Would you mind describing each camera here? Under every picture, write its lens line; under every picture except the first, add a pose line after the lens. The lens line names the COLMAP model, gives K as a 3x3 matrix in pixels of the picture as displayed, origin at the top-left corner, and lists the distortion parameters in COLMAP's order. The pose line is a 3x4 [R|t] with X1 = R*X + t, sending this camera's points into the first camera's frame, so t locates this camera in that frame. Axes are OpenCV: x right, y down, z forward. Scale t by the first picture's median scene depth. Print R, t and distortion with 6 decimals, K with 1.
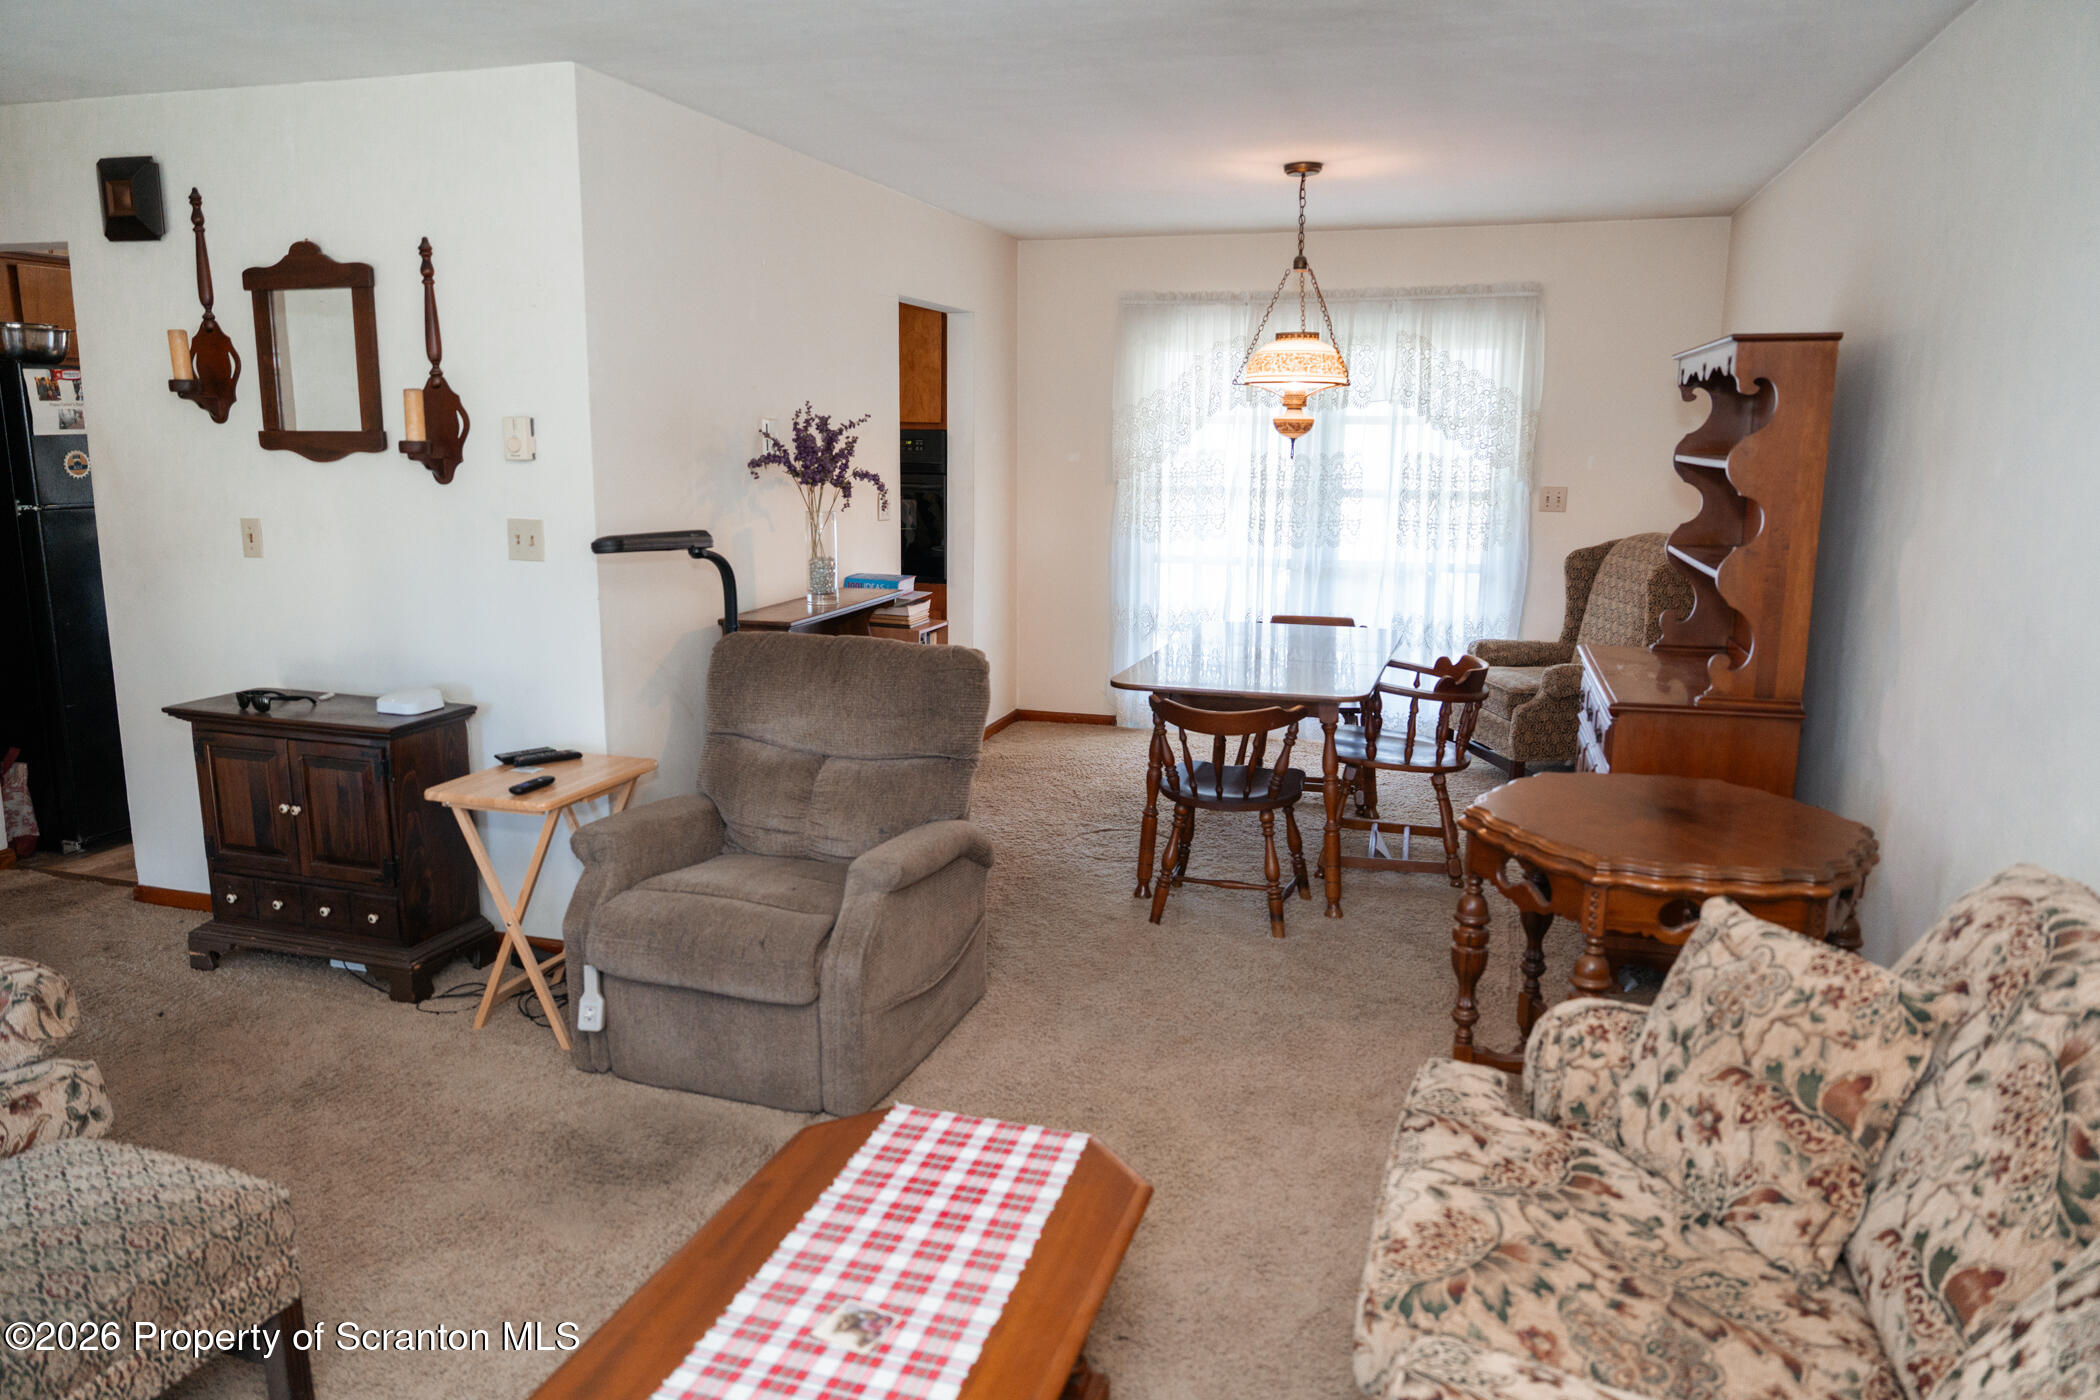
lens RADIAL K [[1407.9, 0, 1040.2], [0, 1407.9, 698.3], [0, 0, 1]] dist [-0.007113, 0.003313]
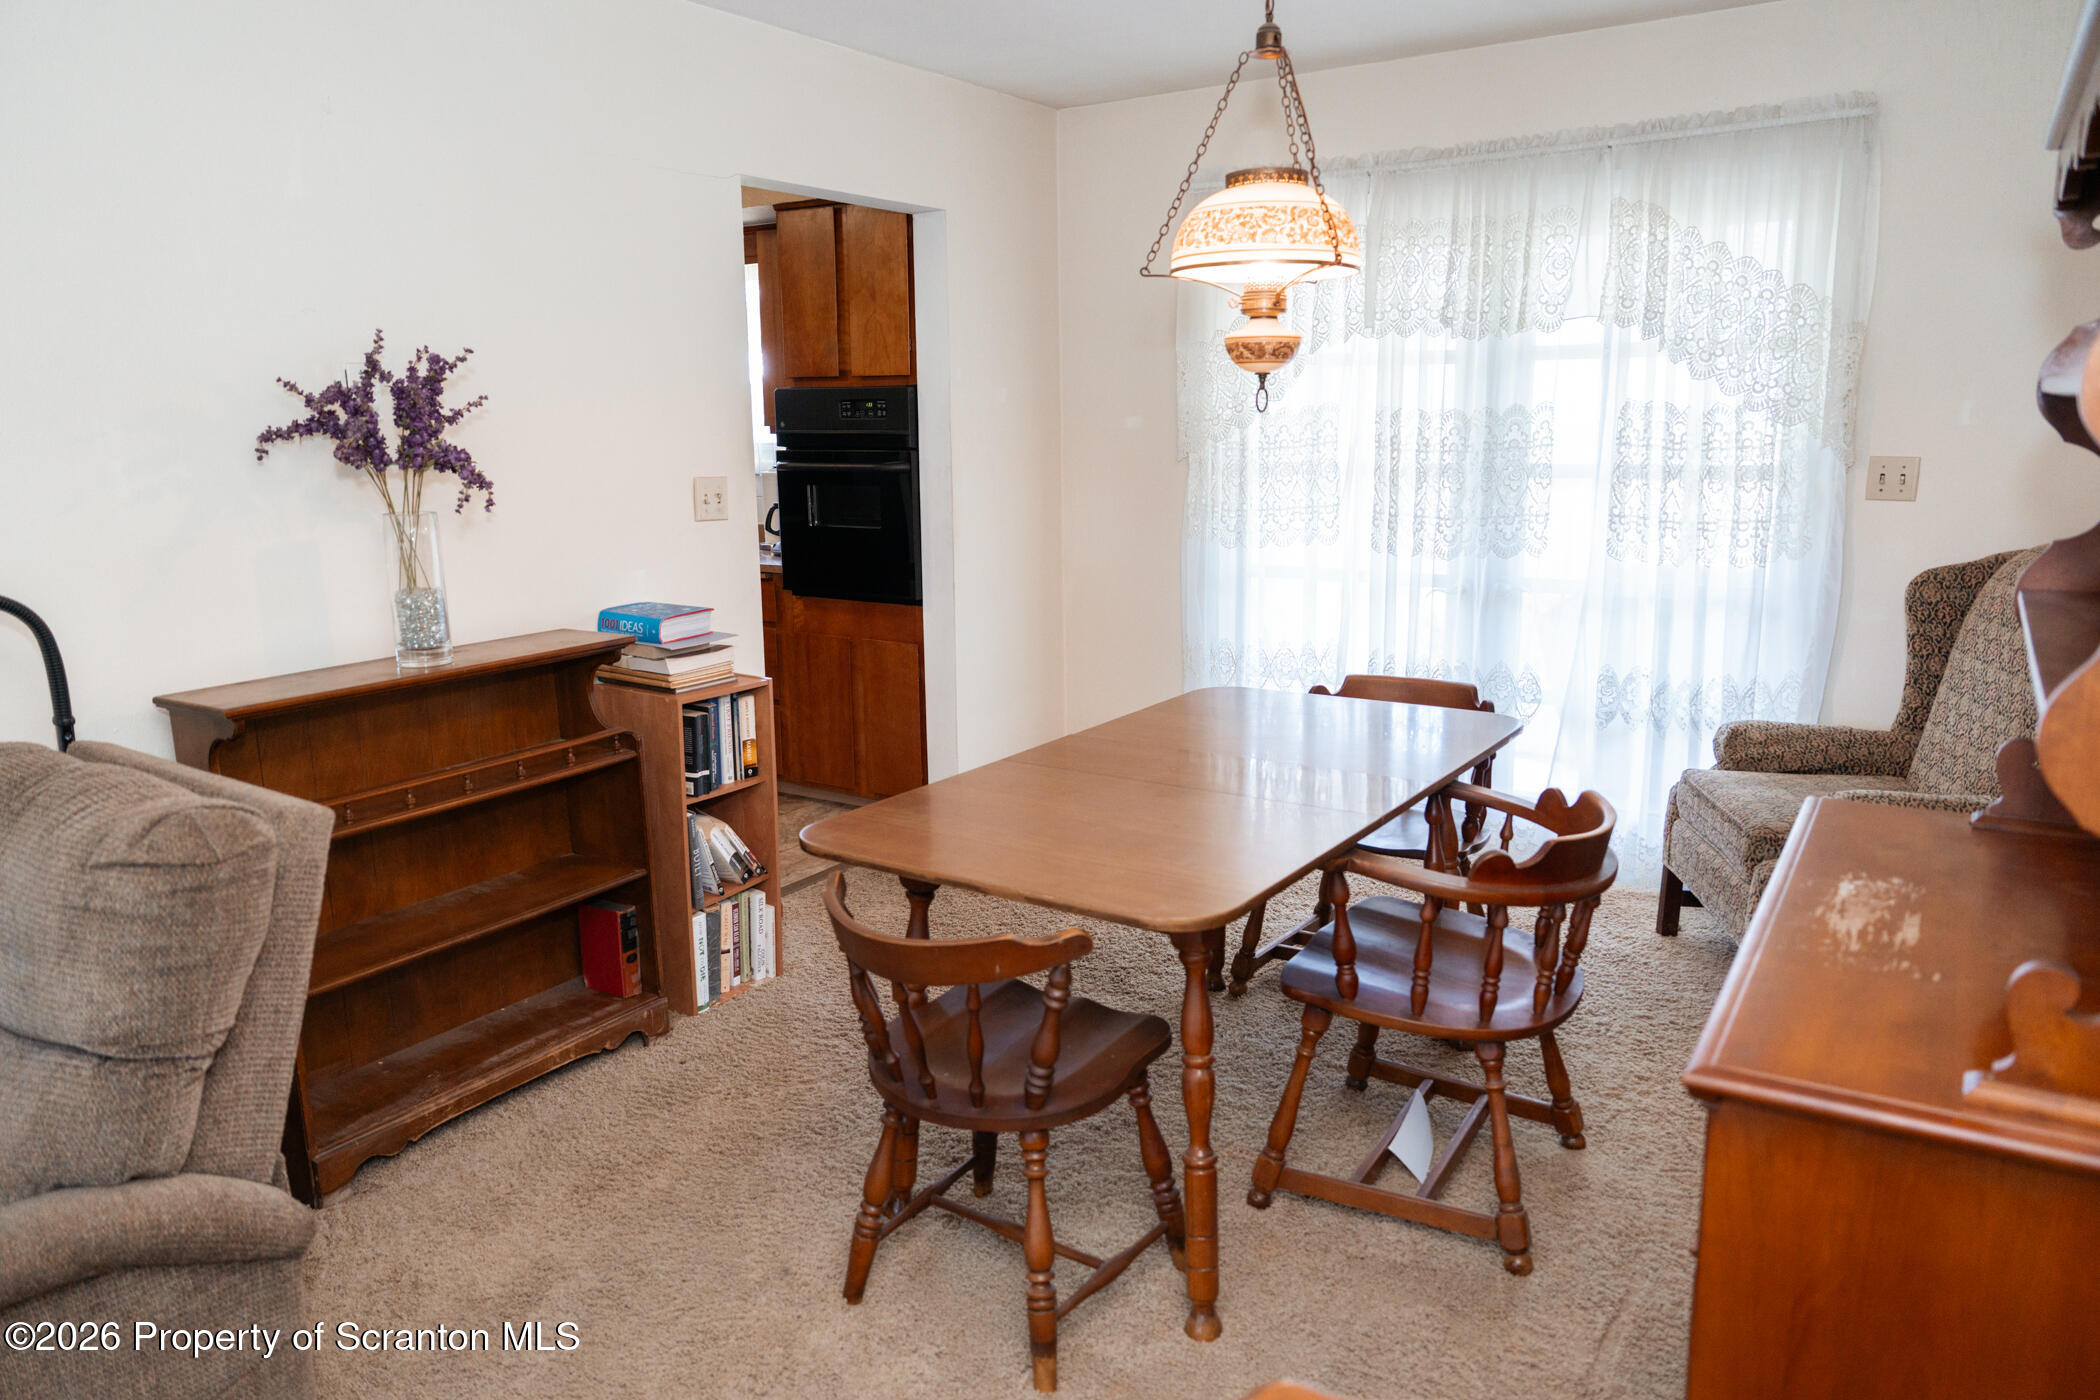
lens RADIAL K [[1407.9, 0, 1059.4], [0, 1407.9, 695.0], [0, 0, 1]] dist [-0.007113, 0.003313]
pose [[0.959906, 0.034265, -0.278219, 0.202145], [-0.030648, 0.999380, 0.017340, -0.053510], [0.278641, -0.008118, 0.960361, 0.359302]]
